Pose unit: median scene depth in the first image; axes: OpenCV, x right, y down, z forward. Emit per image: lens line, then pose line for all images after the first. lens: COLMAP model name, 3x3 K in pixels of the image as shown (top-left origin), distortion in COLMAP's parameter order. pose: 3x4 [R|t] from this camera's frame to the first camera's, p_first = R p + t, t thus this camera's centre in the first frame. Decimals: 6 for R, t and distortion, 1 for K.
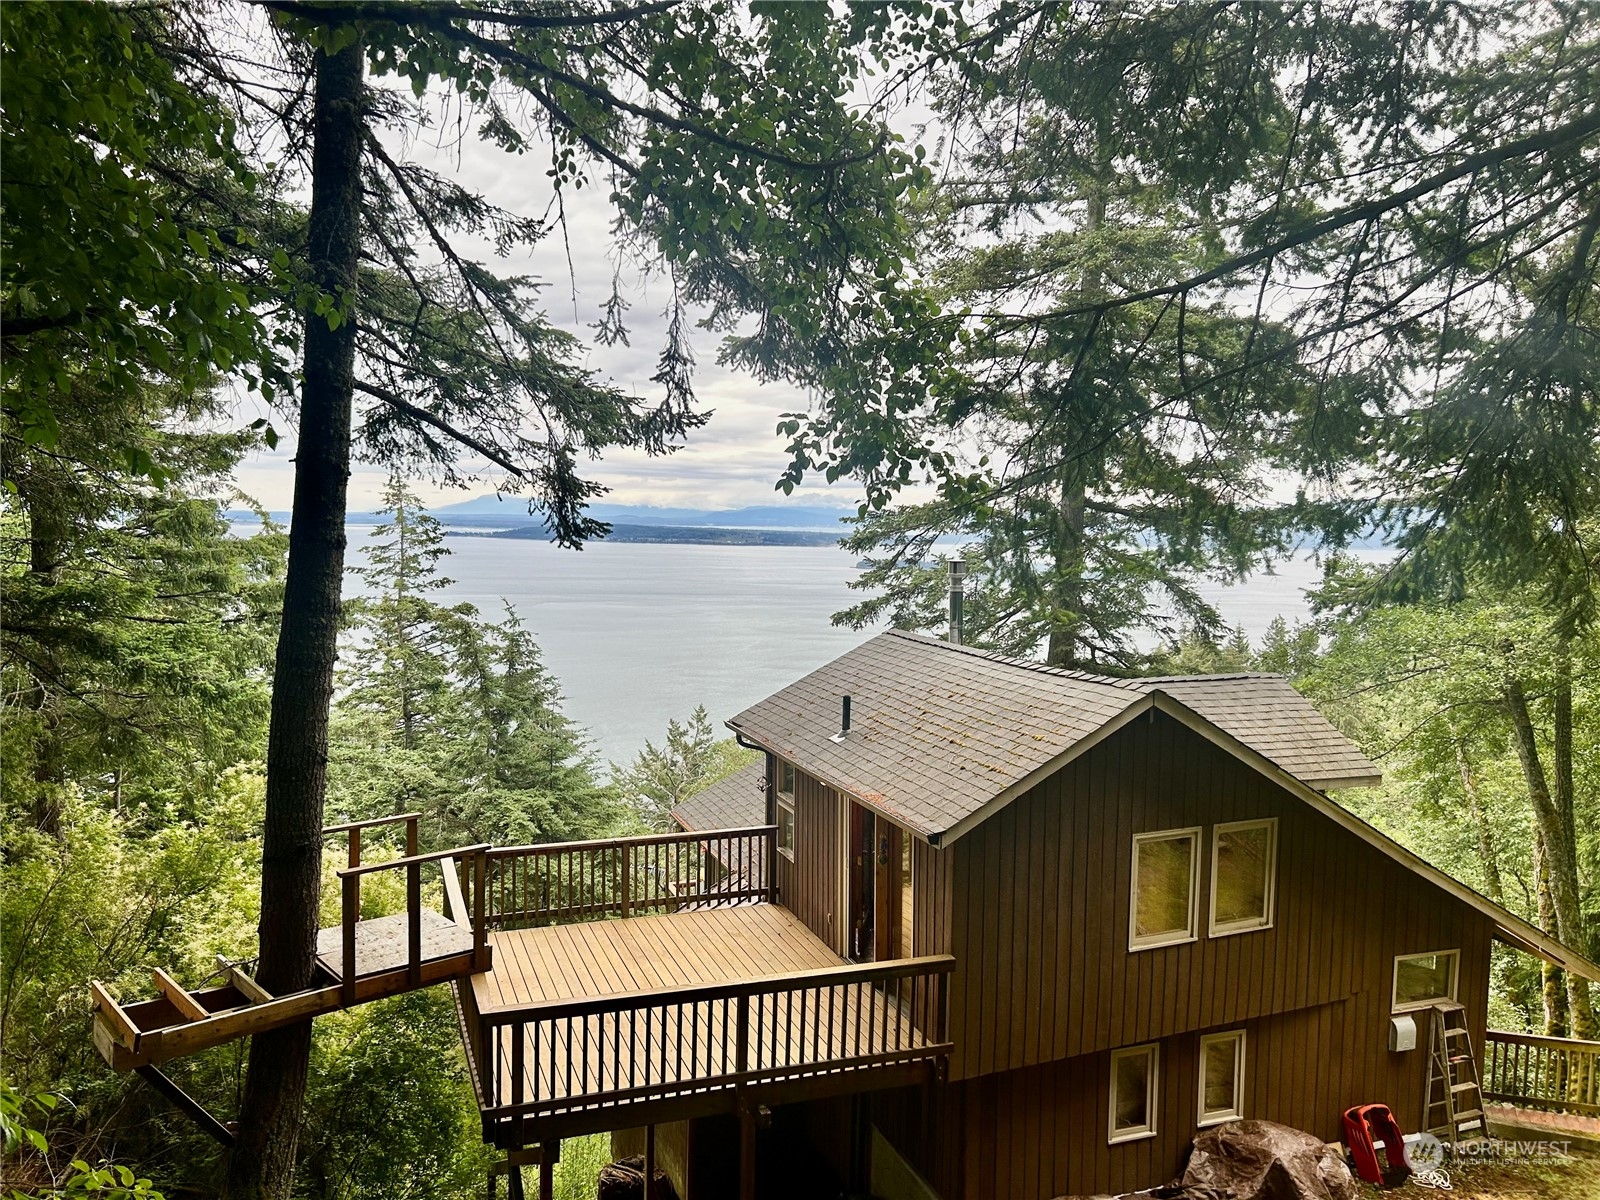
lens RADIAL K [[1206.4, 0, 805.9], [0, 1206.4, 604.7], [0, 0, 1]] dist [0.043456, -0.043515]
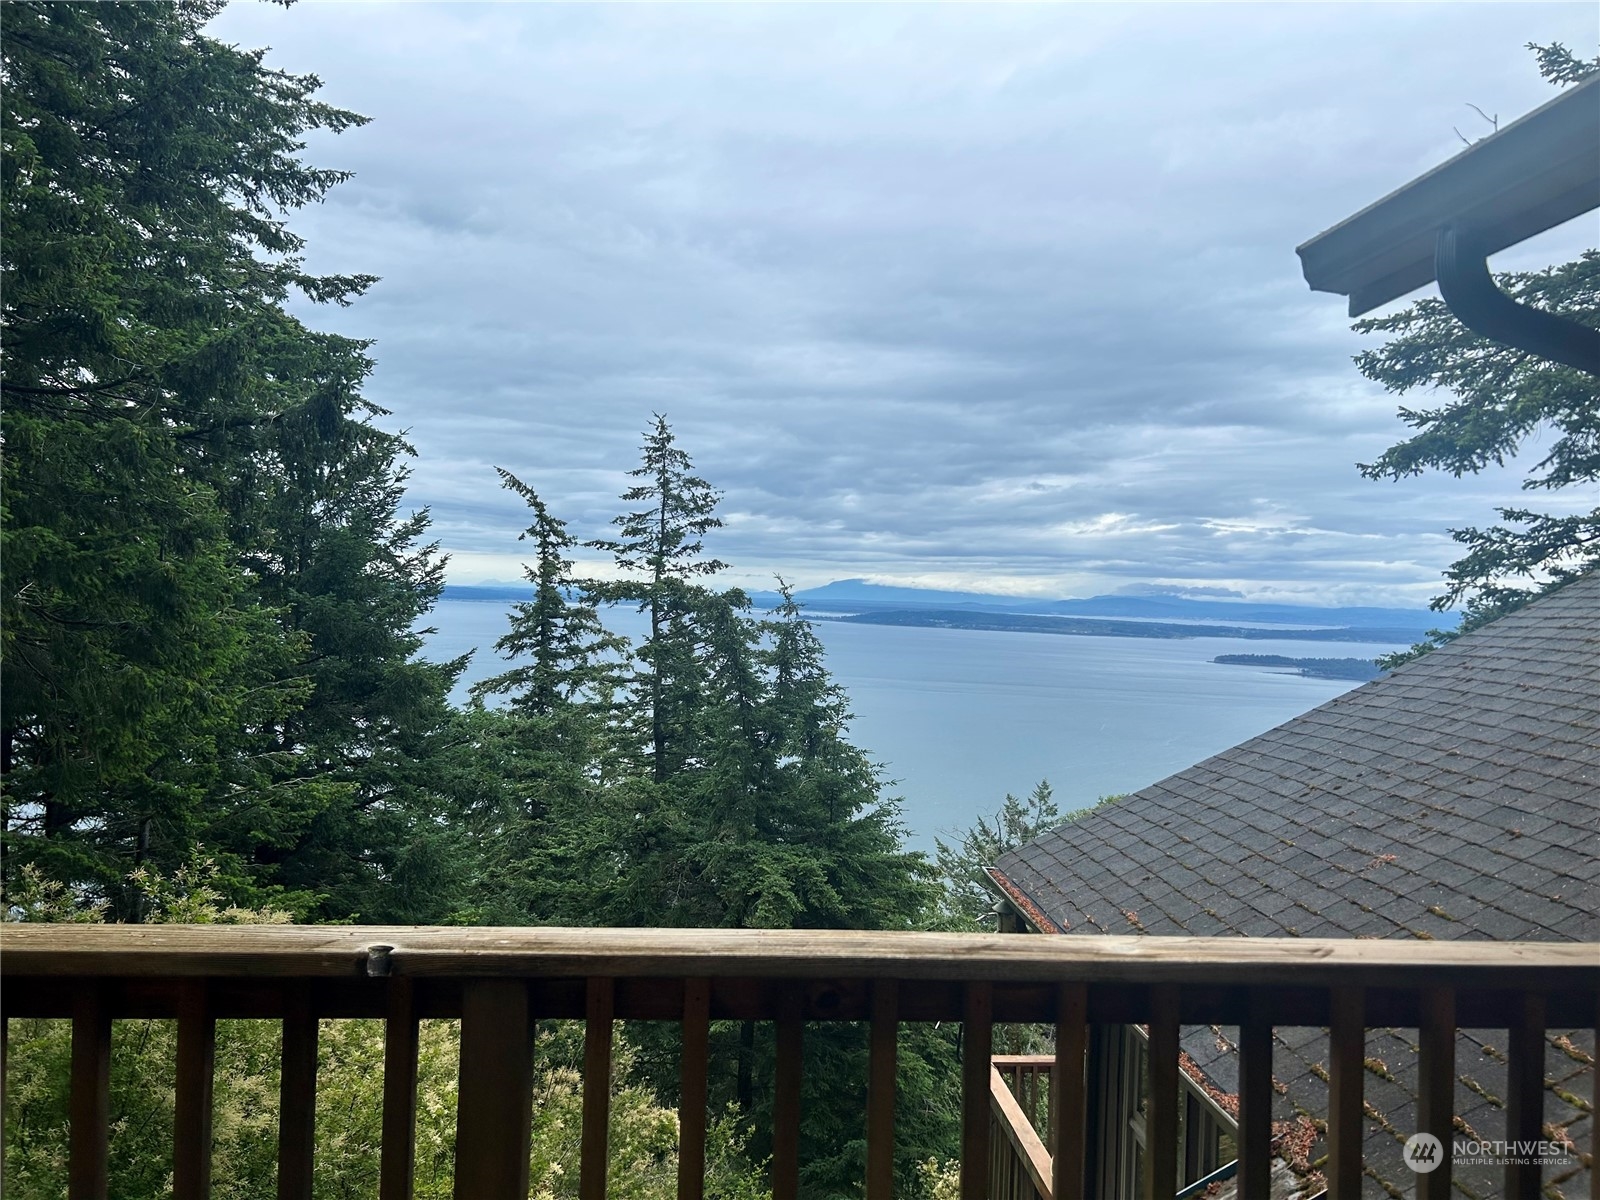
lens RADIAL K [[1206.4, 0, 811.2], [0, 1206.4, 592.3], [0, 0, 1]] dist [0.043456, -0.043515]
pose [[0.961256, 0.019324, -0.274981, -0.030743], [-0.042173, 0.996106, -0.077425, 0.055696], [0.272414, 0.086022, 0.958327, 0.295884]]
